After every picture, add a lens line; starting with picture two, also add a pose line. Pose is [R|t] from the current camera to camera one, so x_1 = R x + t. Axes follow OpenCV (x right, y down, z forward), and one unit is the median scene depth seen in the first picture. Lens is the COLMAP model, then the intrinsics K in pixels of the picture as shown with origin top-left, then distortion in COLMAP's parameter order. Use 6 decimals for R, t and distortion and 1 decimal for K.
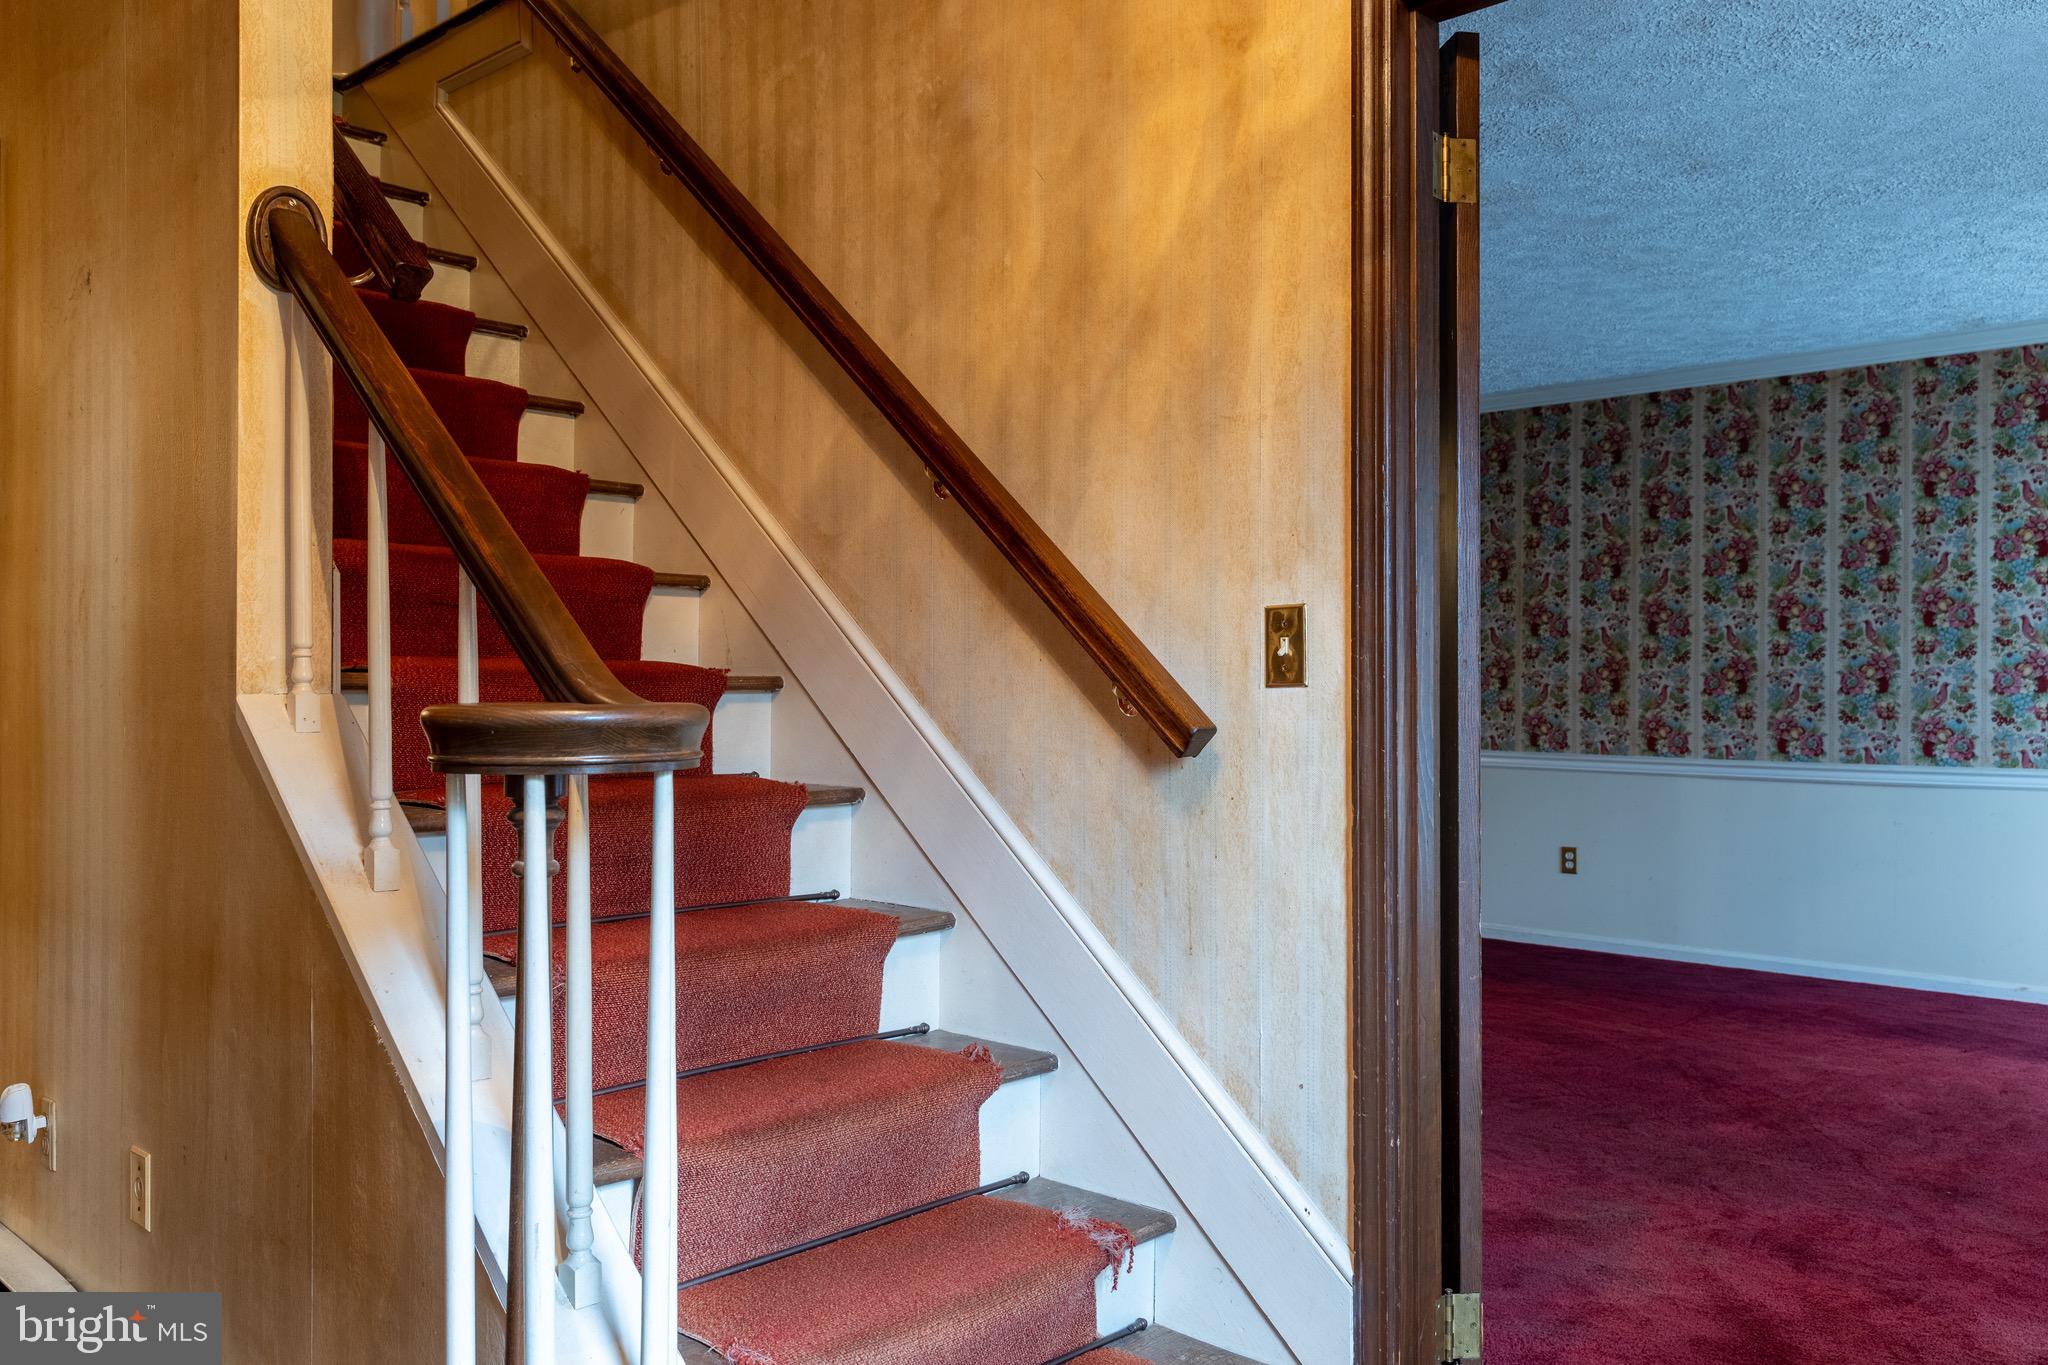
lens RADIAL K [[1560.6, 0, 1045.4], [0, 1560.6, 684.7], [0, 0, 1]] dist [0.004120, 0.003502]
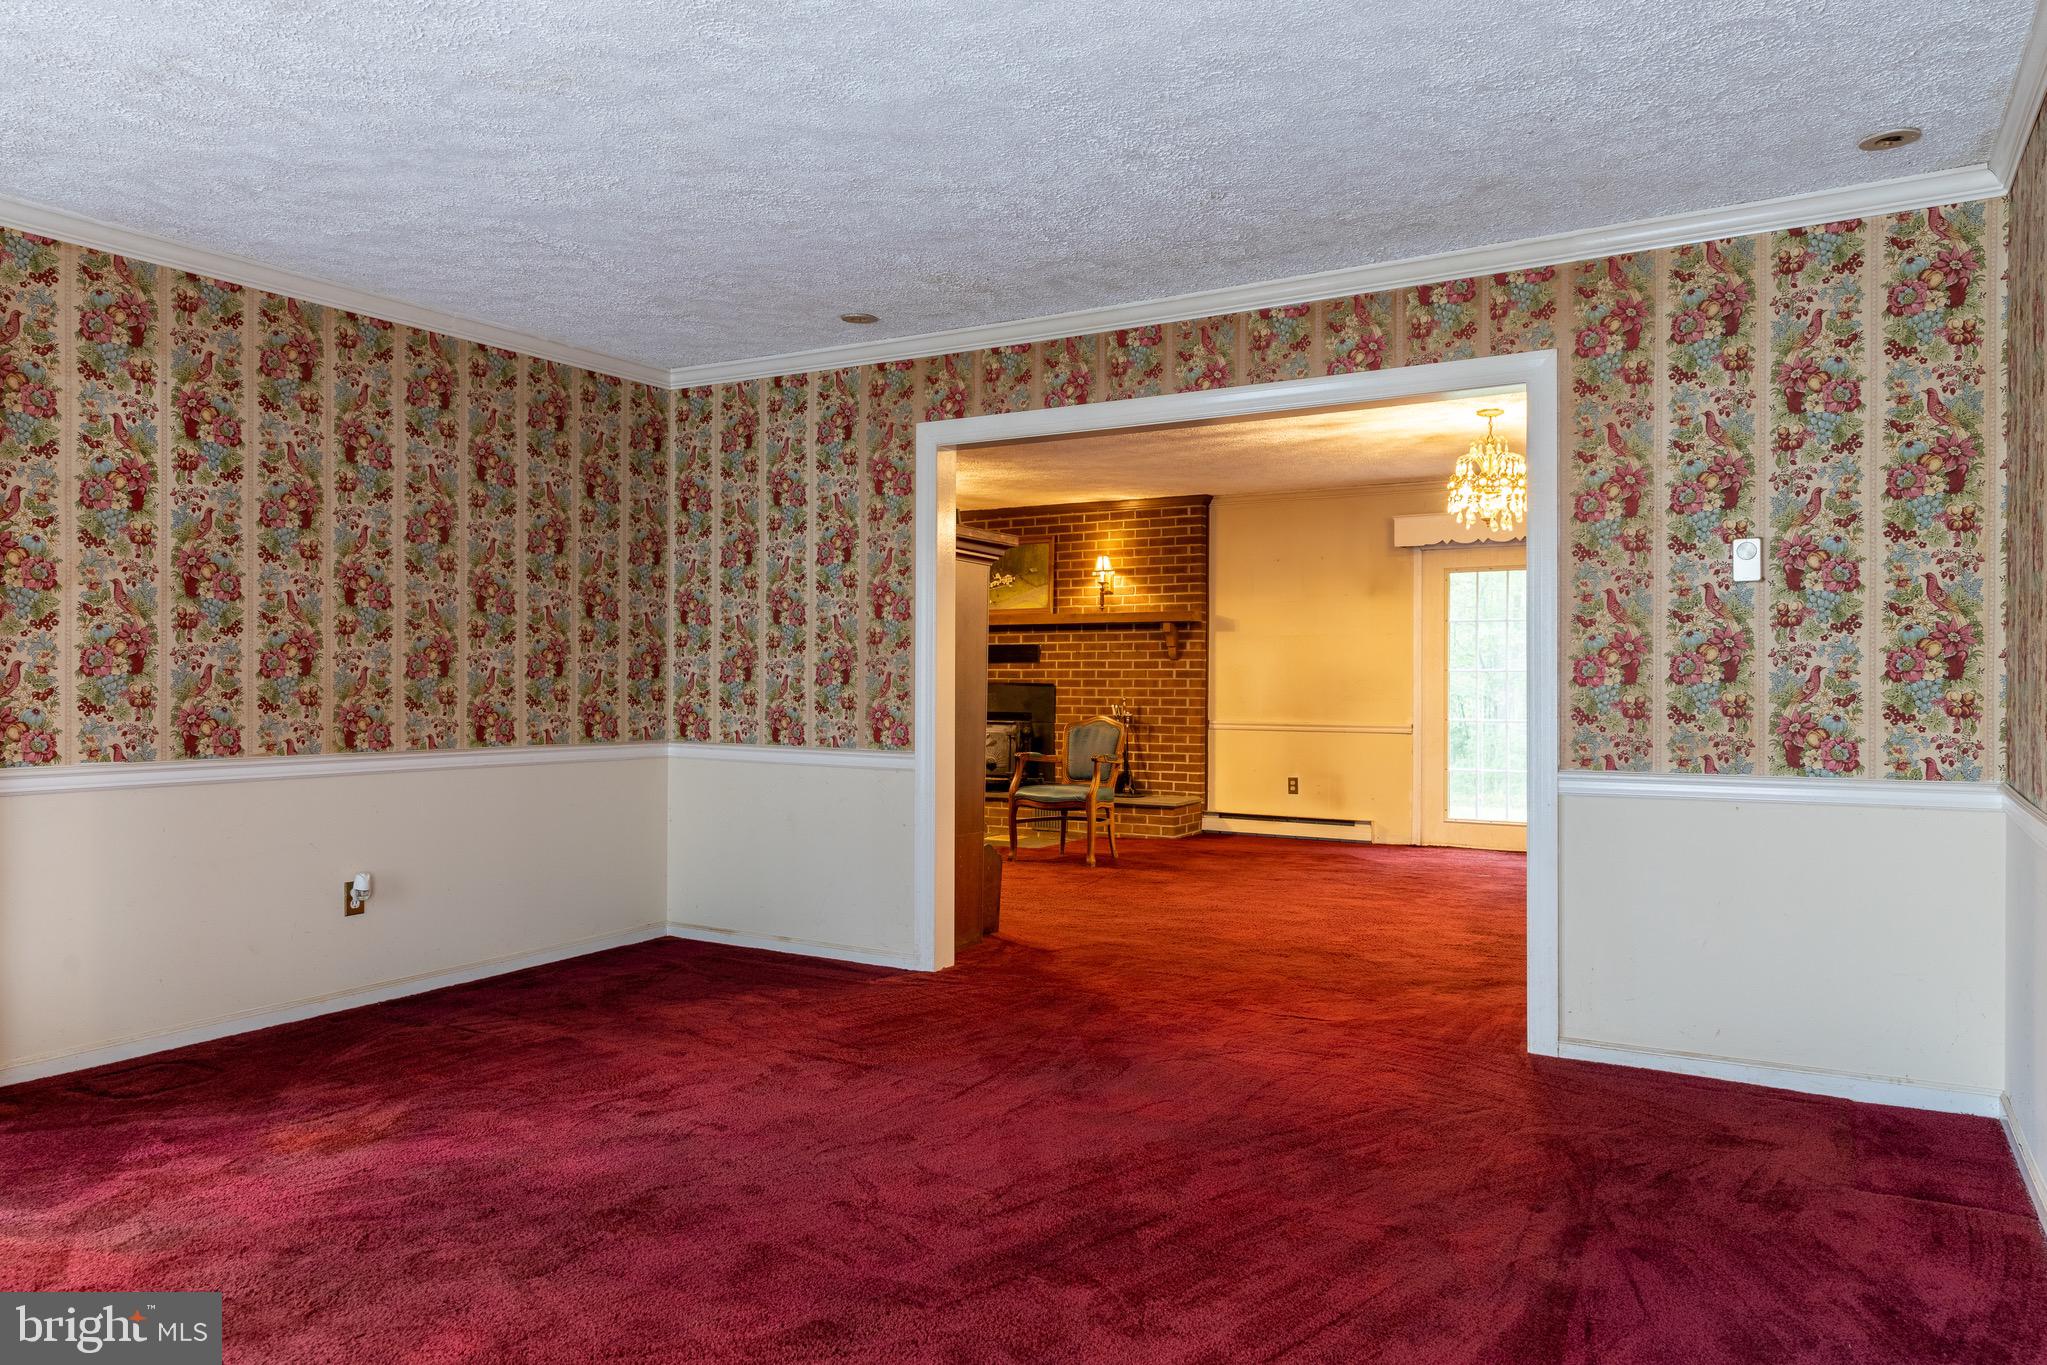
lens RADIAL K [[1359.0, 0, 1015.3], [0, 1359.0, 675.3], [0, 0, 1]] dist [0.012814, -0.004325]
pose [[0.221418, -0.004541, -0.975168, 0.749461], [0.001573, 0.999990, -0.004299, 0.003231], [0.975178, -0.000582, 0.221423, 0.772417]]
